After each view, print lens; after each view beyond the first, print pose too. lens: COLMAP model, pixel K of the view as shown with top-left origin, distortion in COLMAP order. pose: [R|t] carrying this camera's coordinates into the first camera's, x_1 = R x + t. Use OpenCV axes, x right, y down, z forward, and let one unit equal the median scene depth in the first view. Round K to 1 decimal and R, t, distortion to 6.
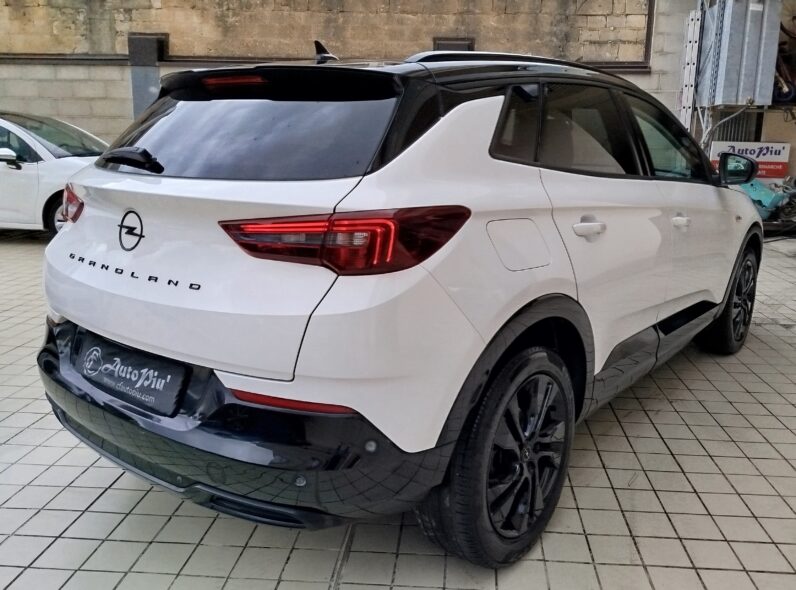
lens RADIAL K [[651.0, 0, 430.6], [0, 651.0, 295.0], [0, 0, 1]] dist [0.056191, -0.062838]
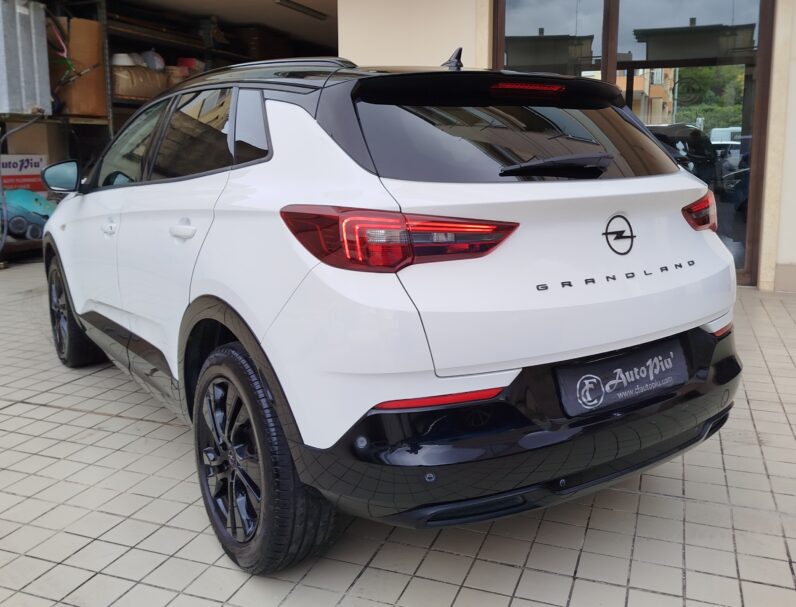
lens RADIAL K [[714.0, 0, 403.0], [0, 714.0, 305.0], [0, 0, 1]] dist [0.046821, -0.058112]
pose [[0.303423, -0.216963, 0.927826, -0.935710], [0.239398, 0.959857, 0.146164, -0.137524], [-0.922292, 0.177770, 0.343183, 0.556999]]
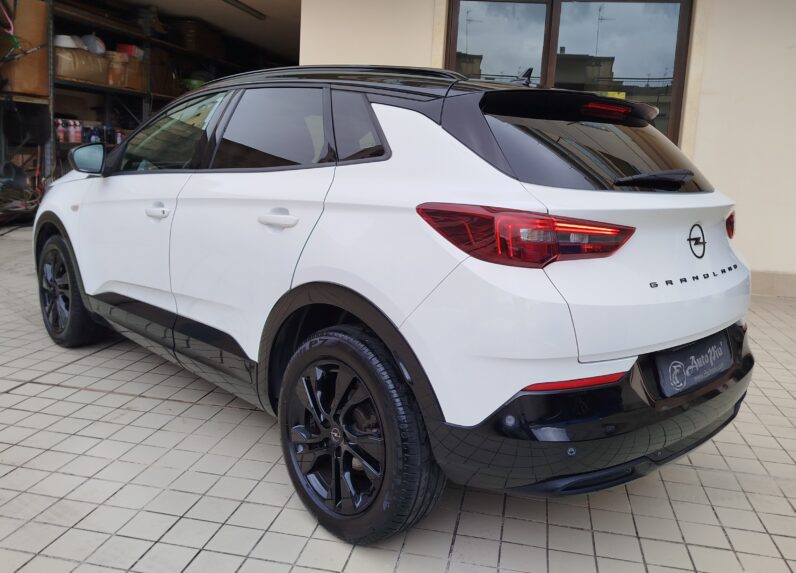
lens RADIAL K [[661.9, 0, 401.7], [0, 661.9, 285.2], [0, 0, 1]] dist [0.047816, -0.060237]
pose [[0.149508, -0.201392, 0.968033, -0.997012], [0.187201, 0.967096, 0.172285, -0.190624], [-0.970878, 0.155459, 0.182289, 0.767025]]
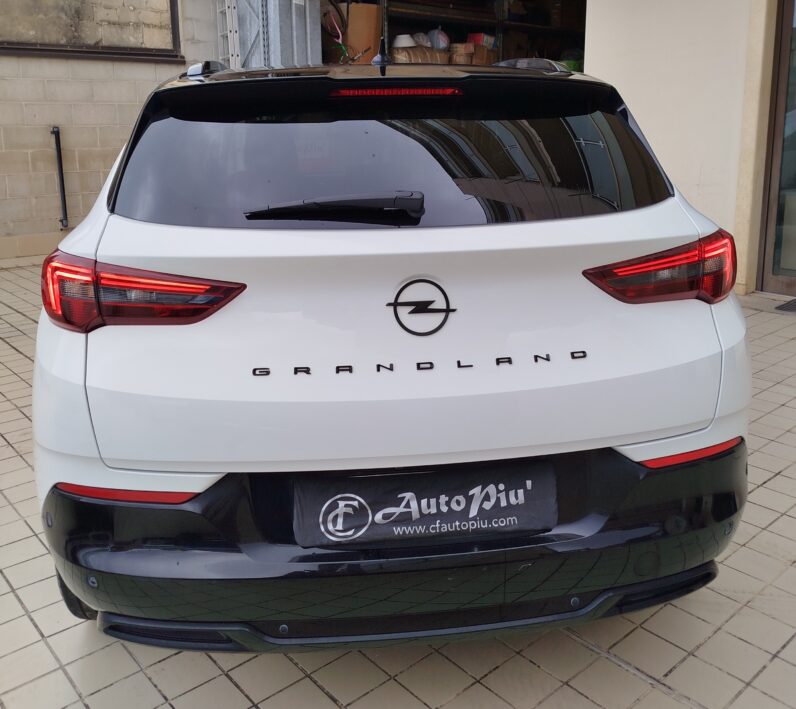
lens RADIAL K [[764.6, 0, 403.3], [0, 764.6, 314.1], [0, 0, 1]] dist [0.007348, 0.000000]
pose [[0.715601, -0.190780, 0.671951, -0.601514], [0.191798, 0.978670, 0.073607, -0.091038], [-0.671661, 0.076205, 0.736929, 0.239821]]
